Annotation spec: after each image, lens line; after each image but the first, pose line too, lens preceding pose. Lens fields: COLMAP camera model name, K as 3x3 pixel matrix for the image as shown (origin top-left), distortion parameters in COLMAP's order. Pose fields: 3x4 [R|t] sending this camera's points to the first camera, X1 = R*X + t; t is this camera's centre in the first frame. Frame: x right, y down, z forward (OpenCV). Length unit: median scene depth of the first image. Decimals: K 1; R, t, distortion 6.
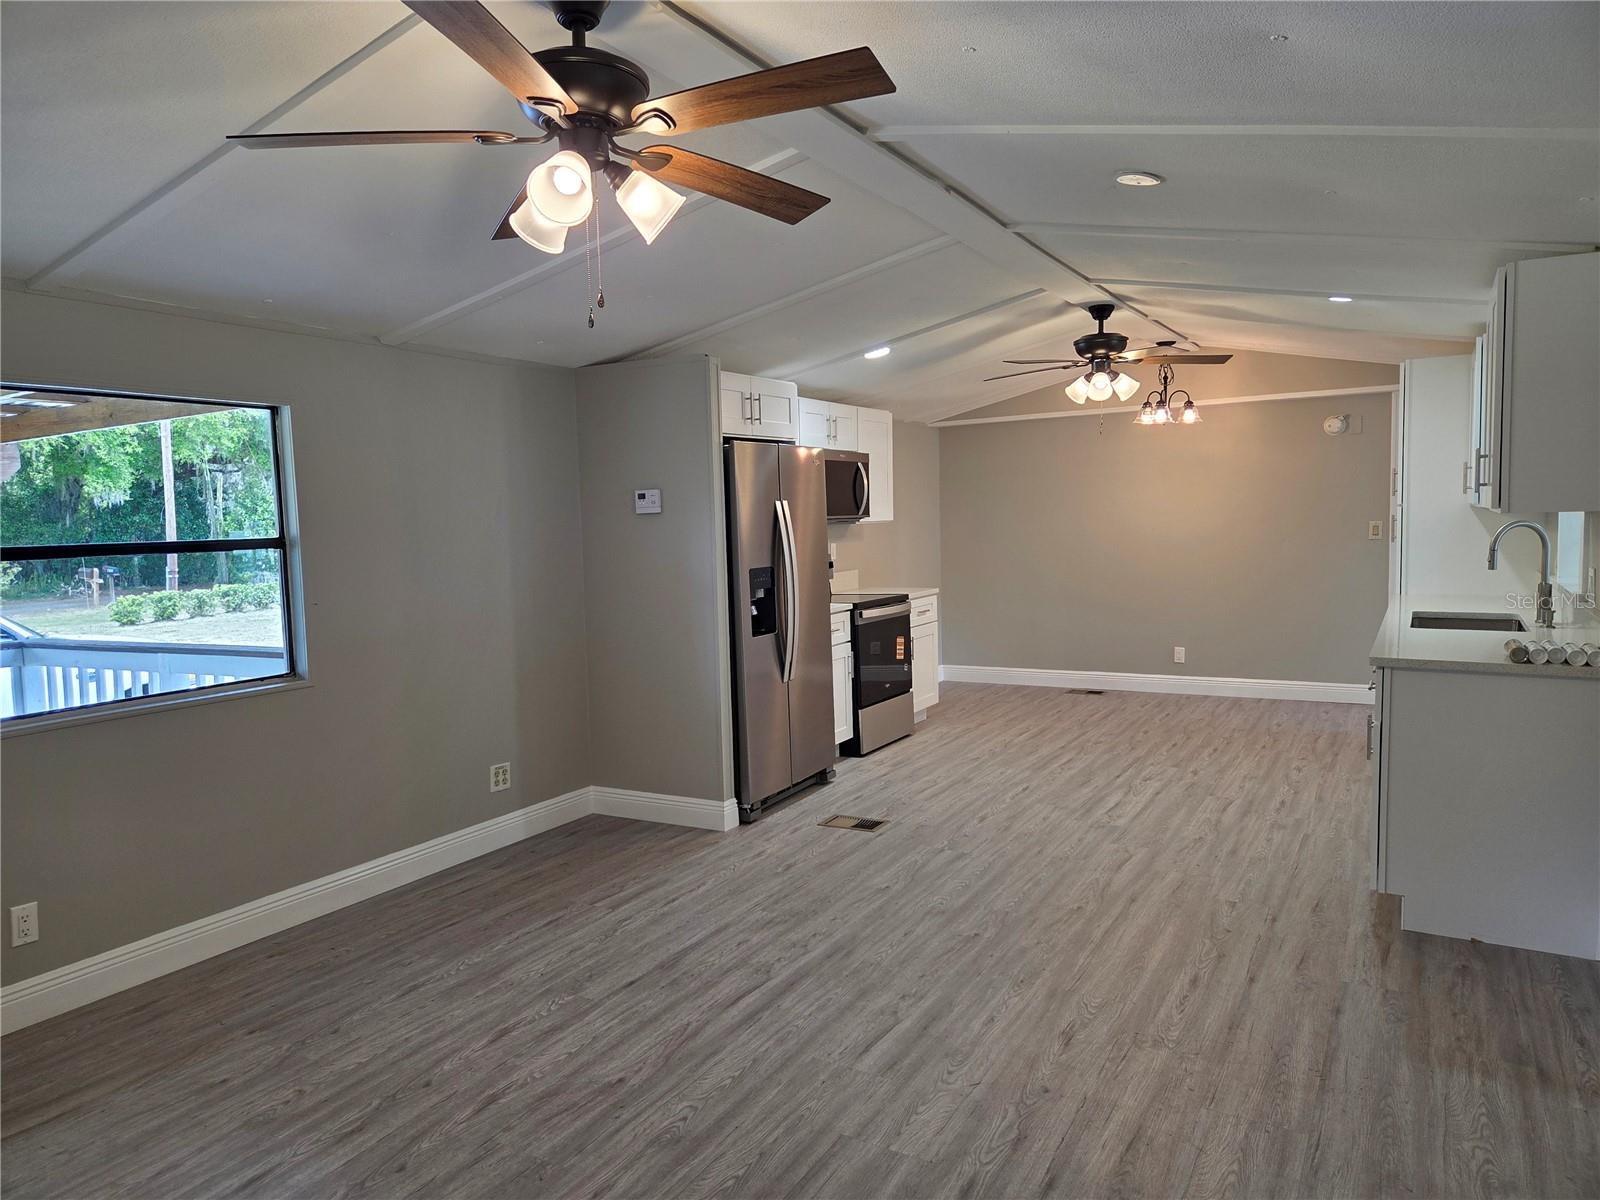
lens RADIAL K [[1076.4, 0, 800.9], [0, 1076.4, 601.8], [0, 0, 1]] dist [0.063013, -0.050915]
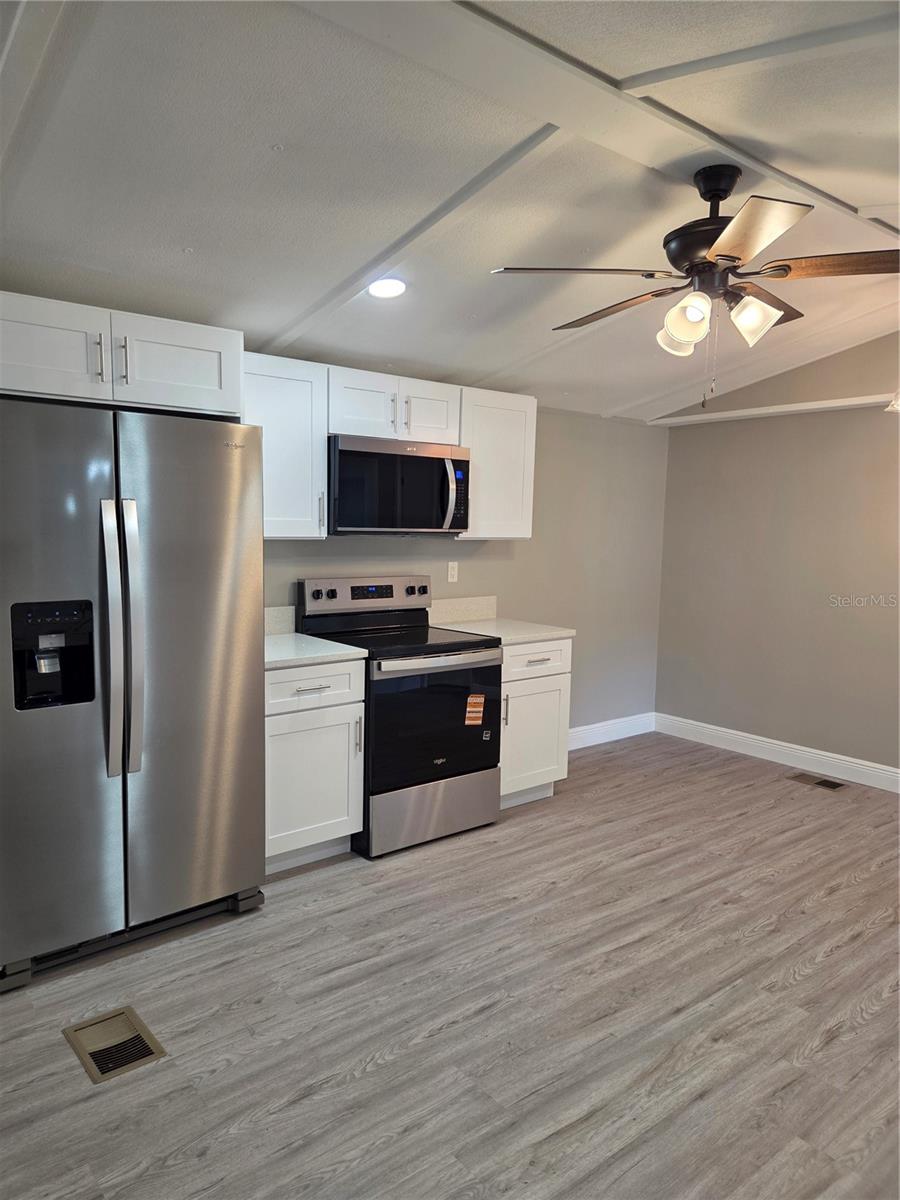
lens RADIAL K [[807.3, 0, 449.2], [0, 807.3, 600.1], [0, 0, 1]] dist [0.063013, -0.050915]
pose [[0.930947, 0.074971, -0.357375, 0.359411], [-0.069666, 0.997185, 0.027713, -0.062352], [0.358447, -0.000902, 0.933550, 0.632532]]
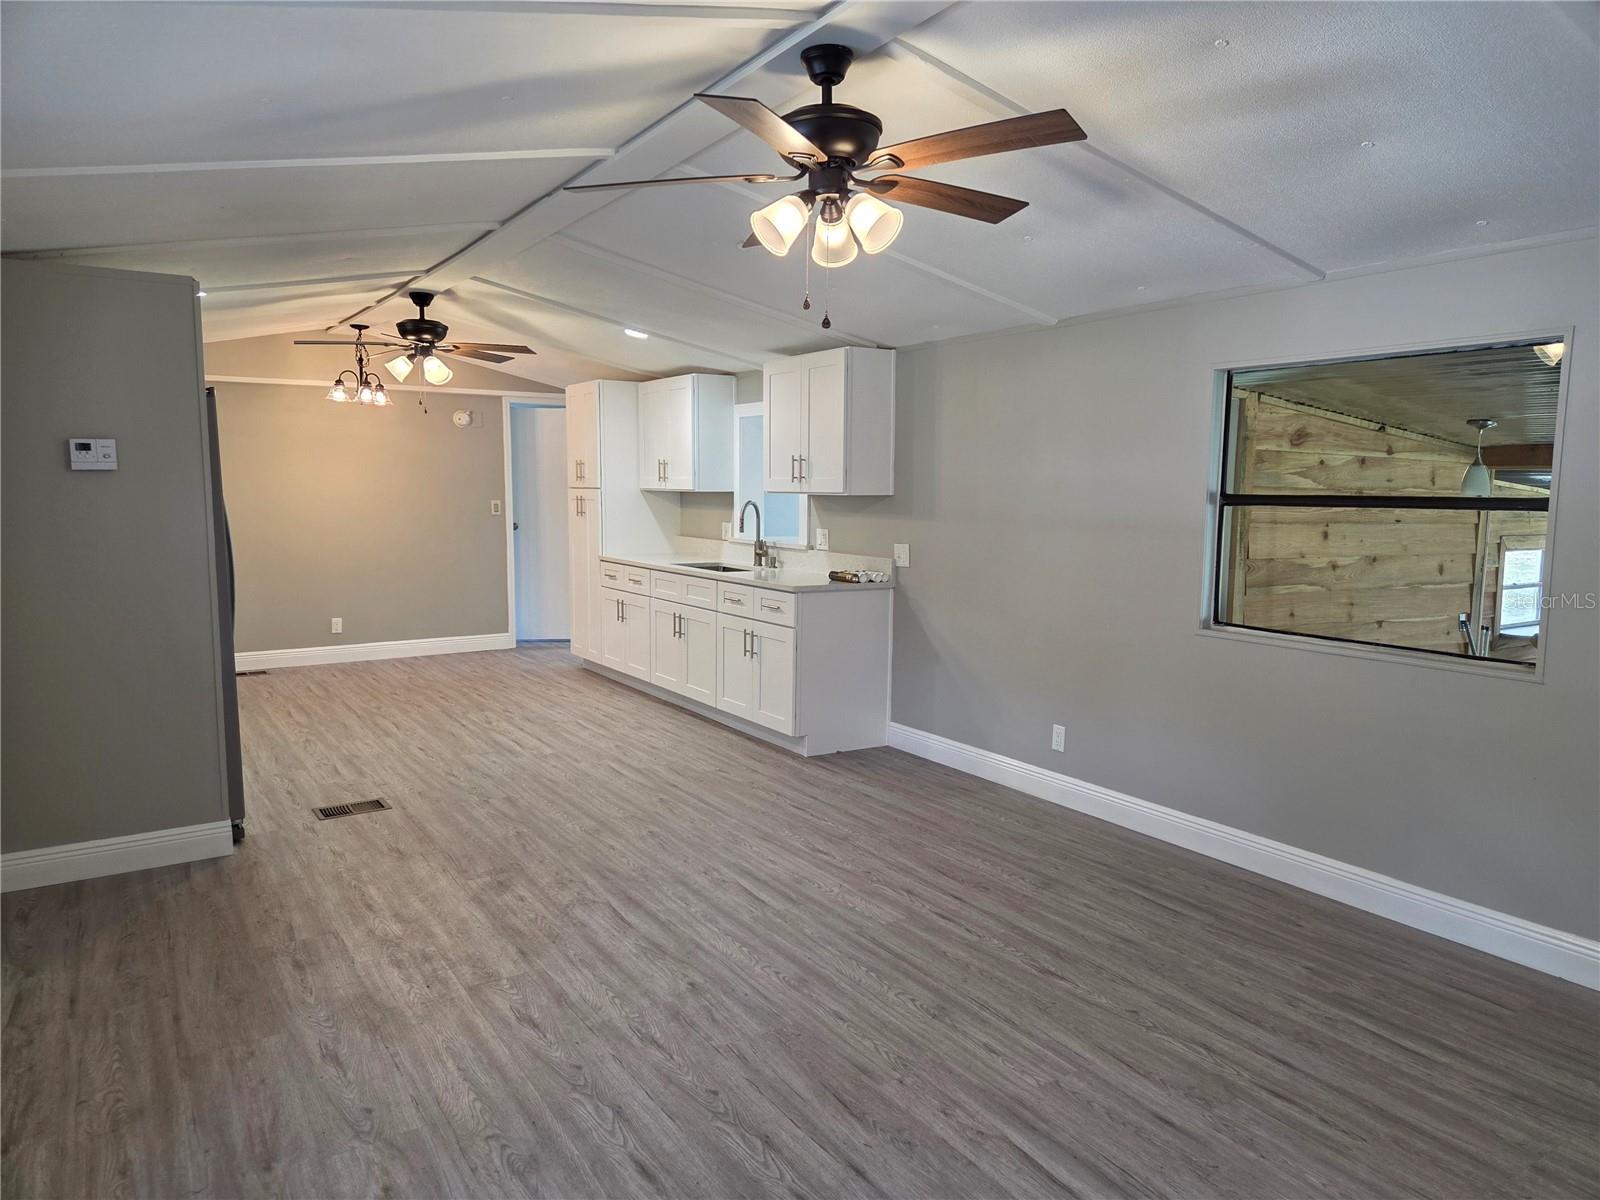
lens RADIAL K [[1076.4, 0, 796.6], [0, 1076.4, 596.2], [0, 0, 1]] dist [0.063013, -0.050915]
pose [[0.455317, -0.062708, 0.888118, -0.596760], [0.053282, 0.997648, 0.043125, -0.000621], [-0.888734, 0.027685, 0.457587, 0.210566]]
